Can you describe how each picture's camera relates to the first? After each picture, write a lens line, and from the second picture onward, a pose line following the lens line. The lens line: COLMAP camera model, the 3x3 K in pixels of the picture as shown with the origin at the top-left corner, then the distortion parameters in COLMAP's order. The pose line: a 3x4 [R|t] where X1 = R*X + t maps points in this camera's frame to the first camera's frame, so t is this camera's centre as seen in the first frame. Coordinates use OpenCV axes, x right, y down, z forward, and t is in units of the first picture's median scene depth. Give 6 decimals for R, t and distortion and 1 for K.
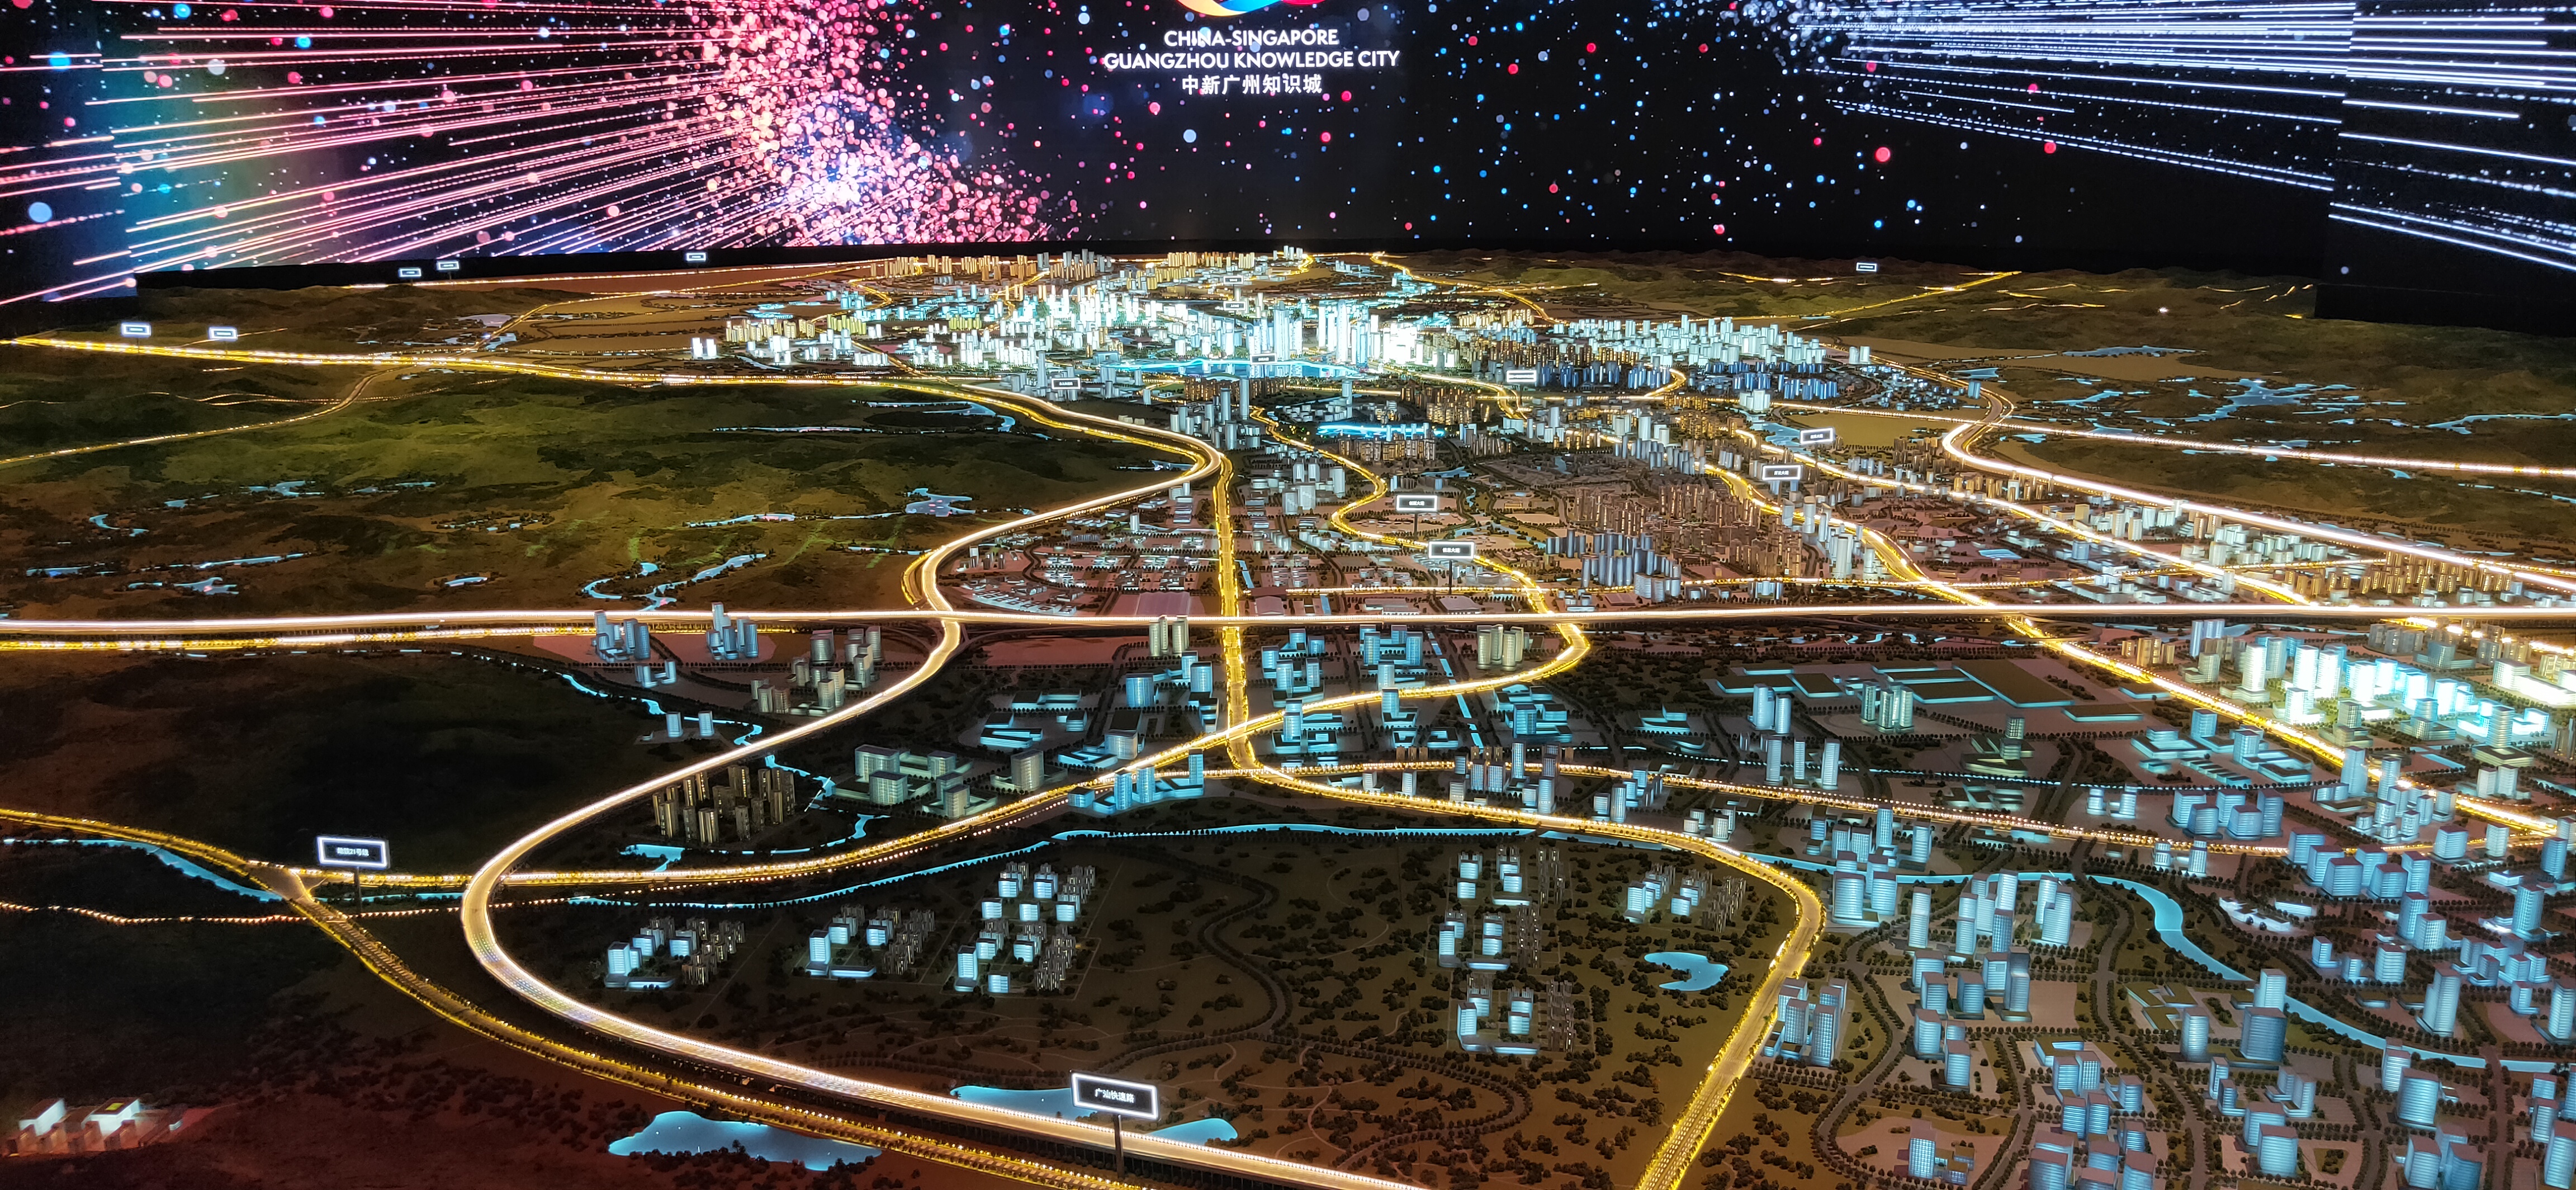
lens RADIAL K [[1983.4, 0, 1273.3], [0, 1983.4, 552.8], [0, 0, 1]] dist [0.034125, 0.007376]
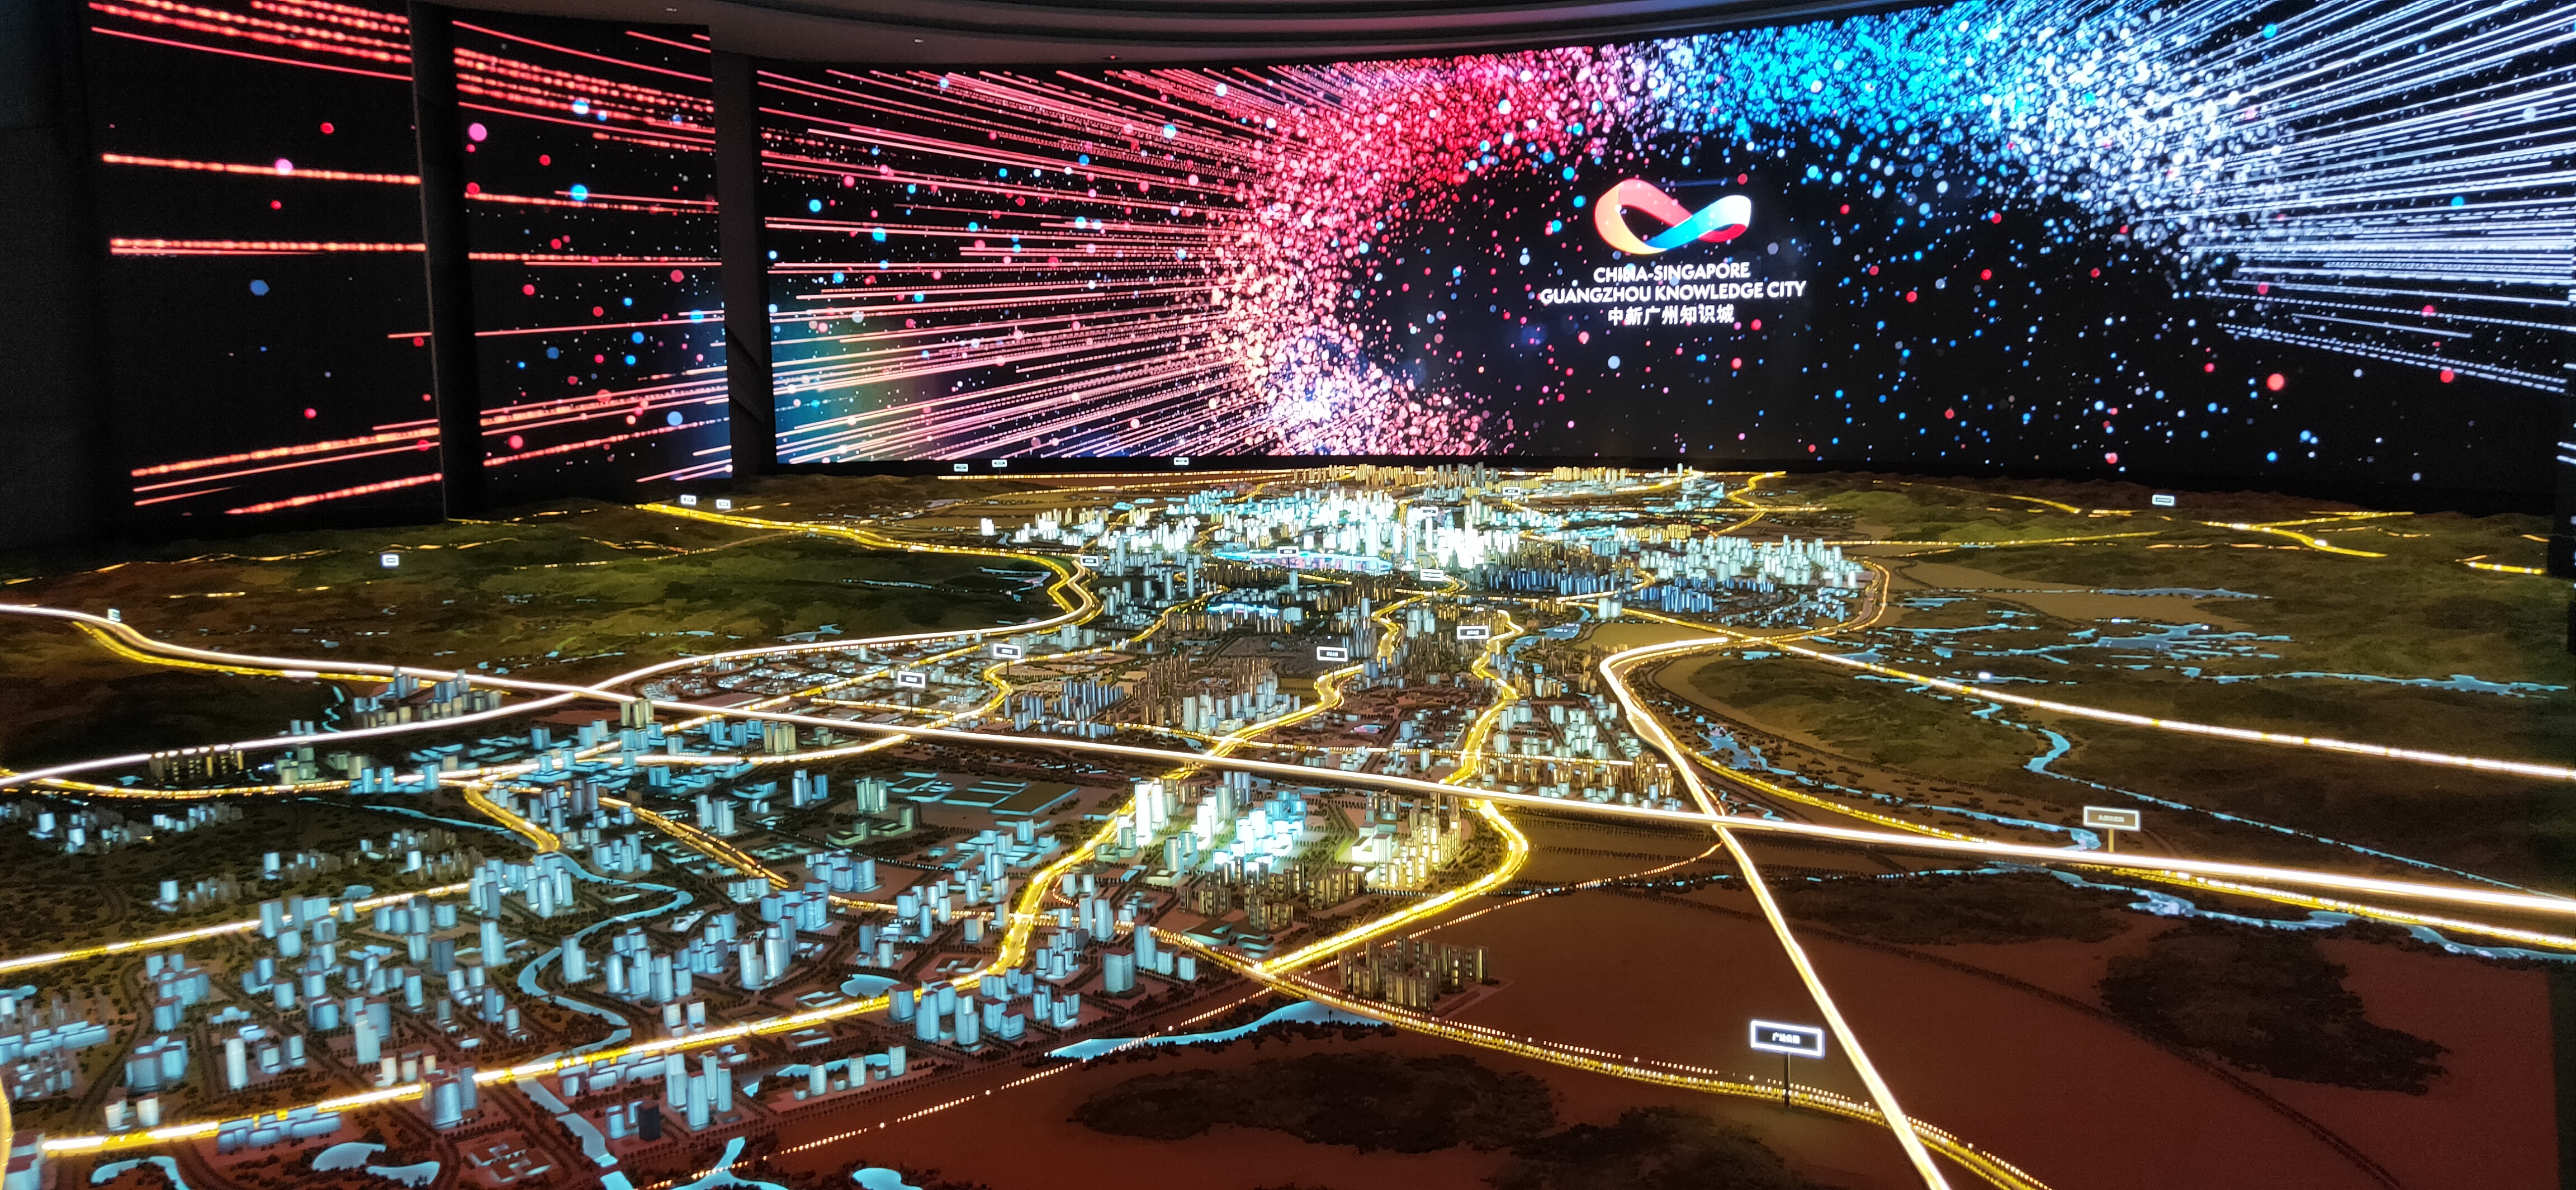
lens RADIAL K [[1959.0, 0, 1280.8], [0, 1959.0, 580.9], [0, 0, 1]] dist [0.036599, -0.000686]
pose [[0.869719, 0.054325, -0.490548, 0.350755], [-0.099929, 0.992720, -0.067233, -0.000956], [0.483325, 0.107494, 0.868817, -0.007312]]
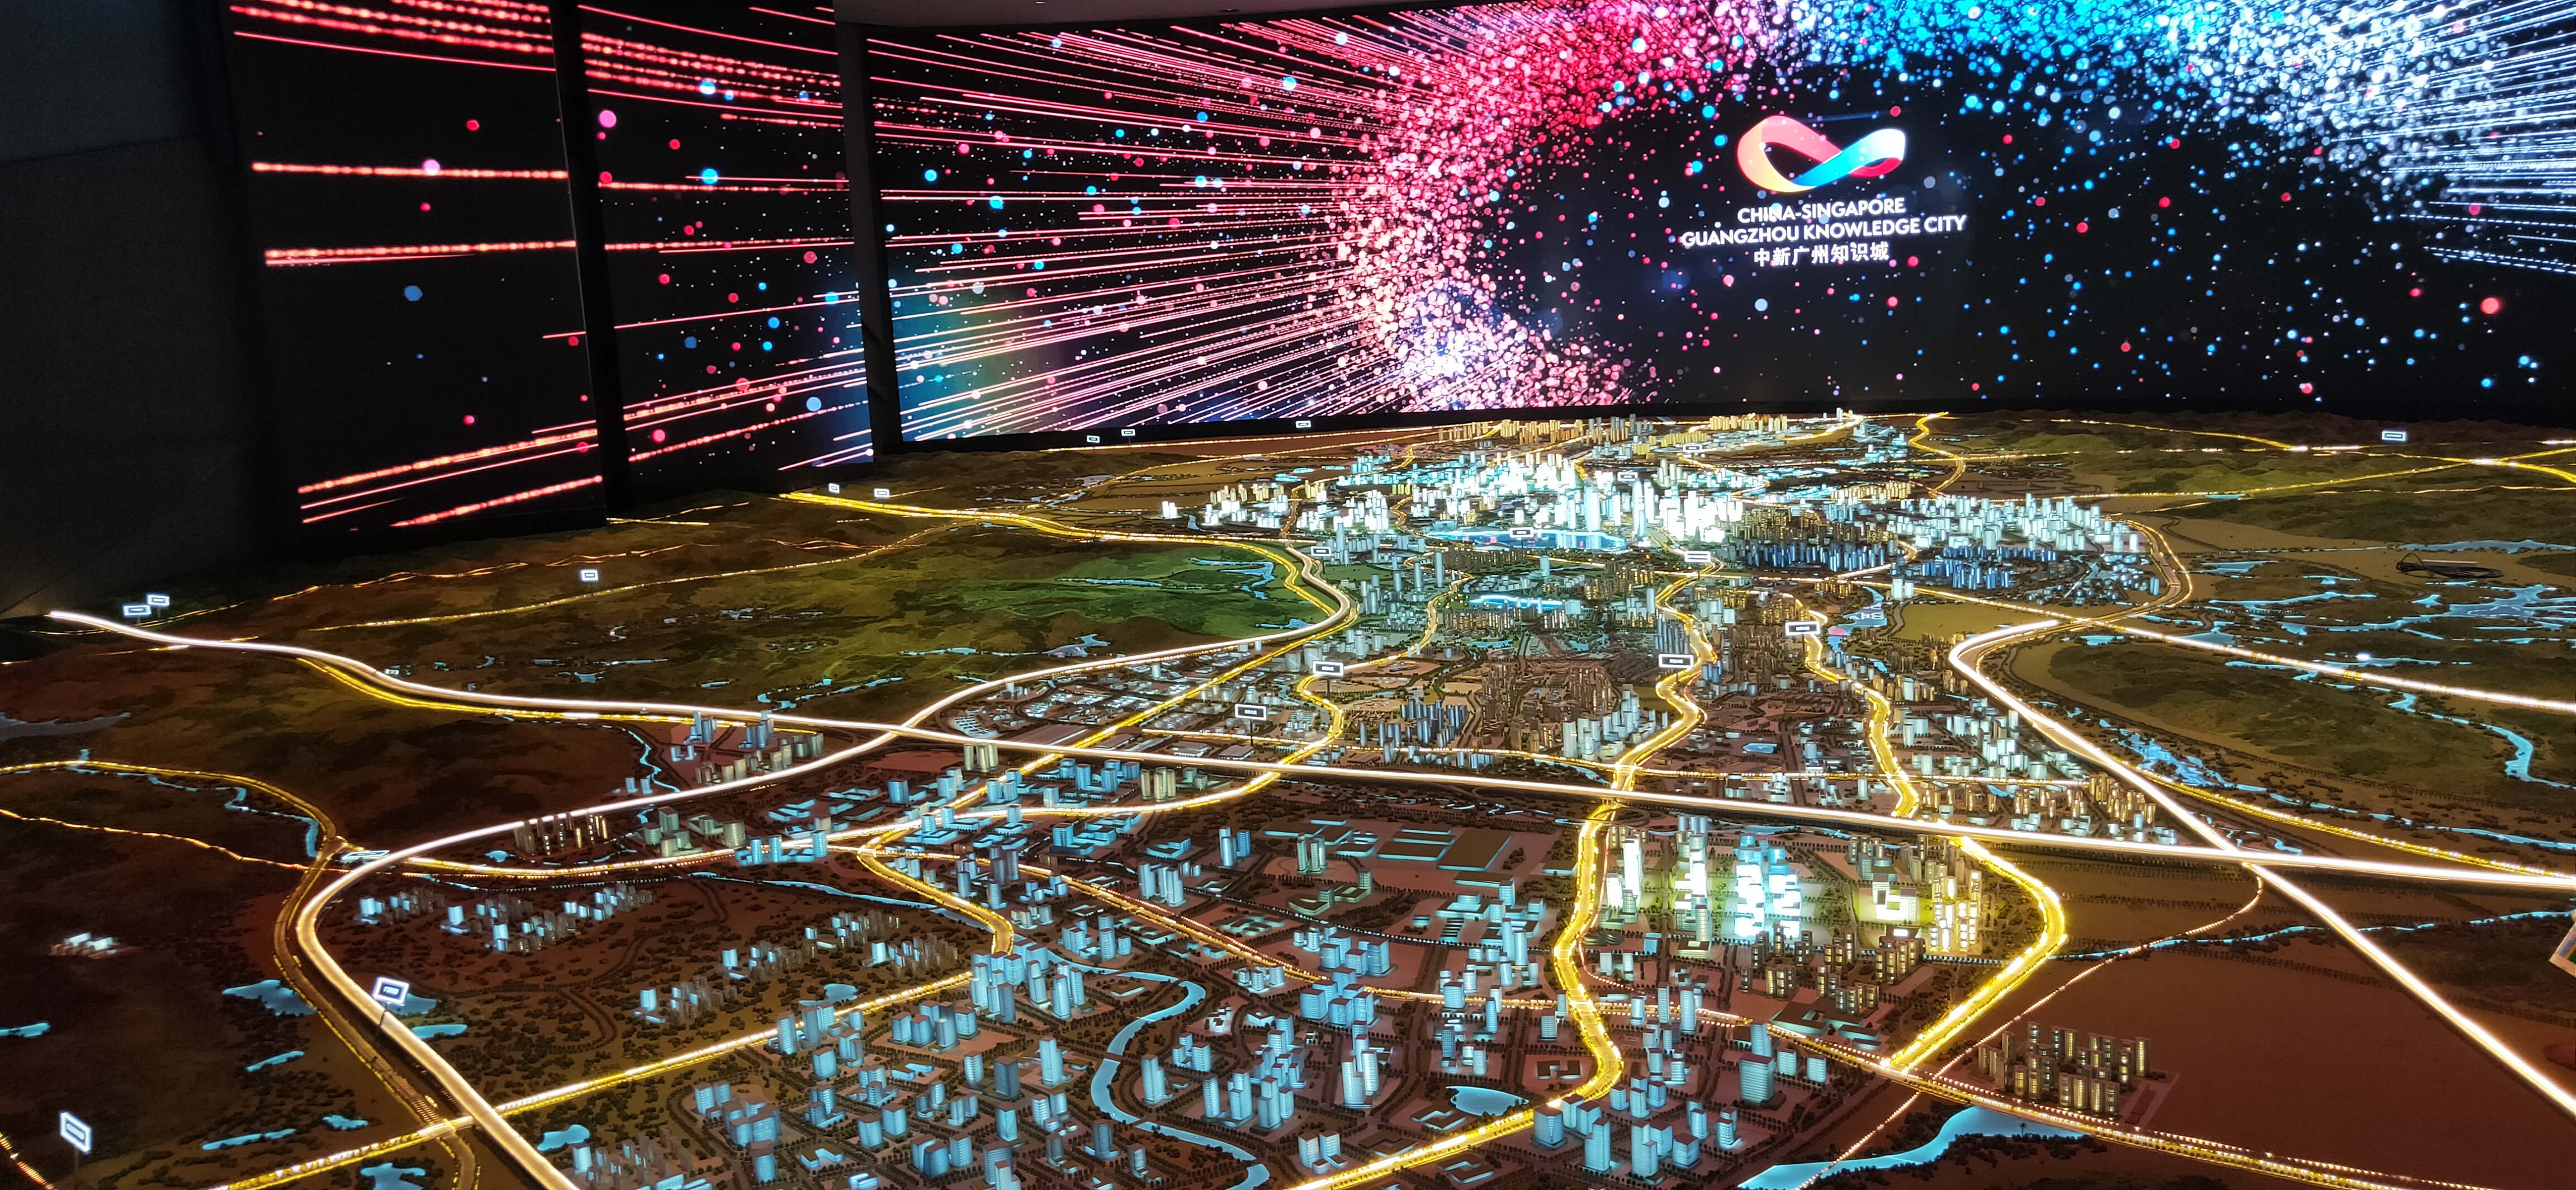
lens RADIAL K [[1959.0, 0, 1280.8], [0, 1959.0, 580.9], [0, 0, 1]] dist [0.036599, -0.000686]
pose [[0.872904, 0.037746, -0.486429, 0.263791], [-0.059641, 0.997781, -0.029602, -0.017376], [0.484232, 0.054851, 0.873219, -0.033613]]
